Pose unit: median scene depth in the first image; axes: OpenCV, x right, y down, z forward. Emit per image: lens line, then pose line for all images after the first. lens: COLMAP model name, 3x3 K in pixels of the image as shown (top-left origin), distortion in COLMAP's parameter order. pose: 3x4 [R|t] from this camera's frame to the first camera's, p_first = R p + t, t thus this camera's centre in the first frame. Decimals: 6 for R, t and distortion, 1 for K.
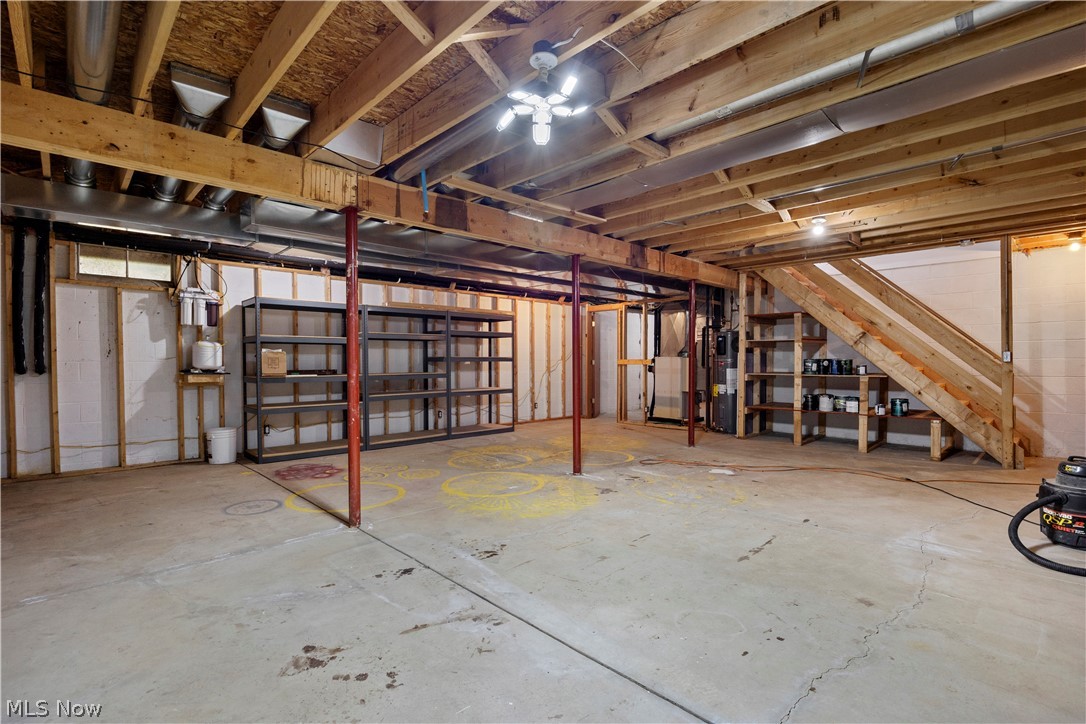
lens RADIAL K [[502.0, 0, 543.0], [0, 502.0, 362.0], [0, 0, 1]] dist [-0.019802, 0.000039]
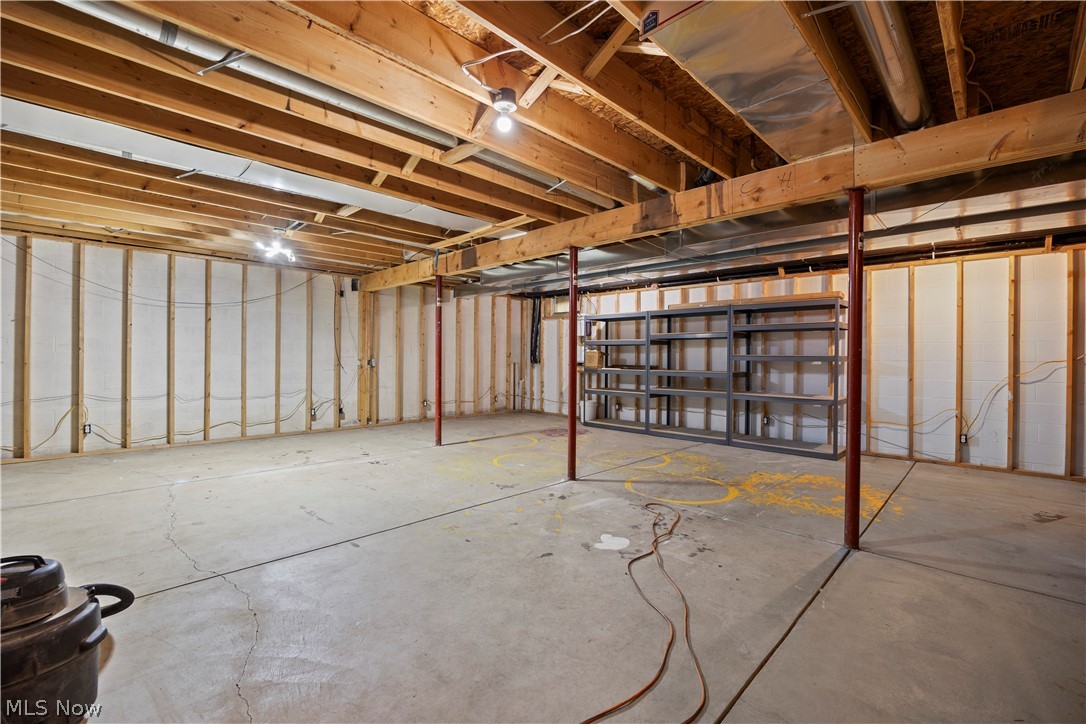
lens RADIAL K [[472.6, 0, 543.0], [0, 472.6, 362.0], [0, 0, 1]] dist [-0.017311, 0.000094]
pose [[0.022071, 0.014361, -0.999653, 0.754421], [-0.012660, 0.999821, 0.014083, -0.006624], [0.999676, 0.012345, 0.022249, 0.733313]]
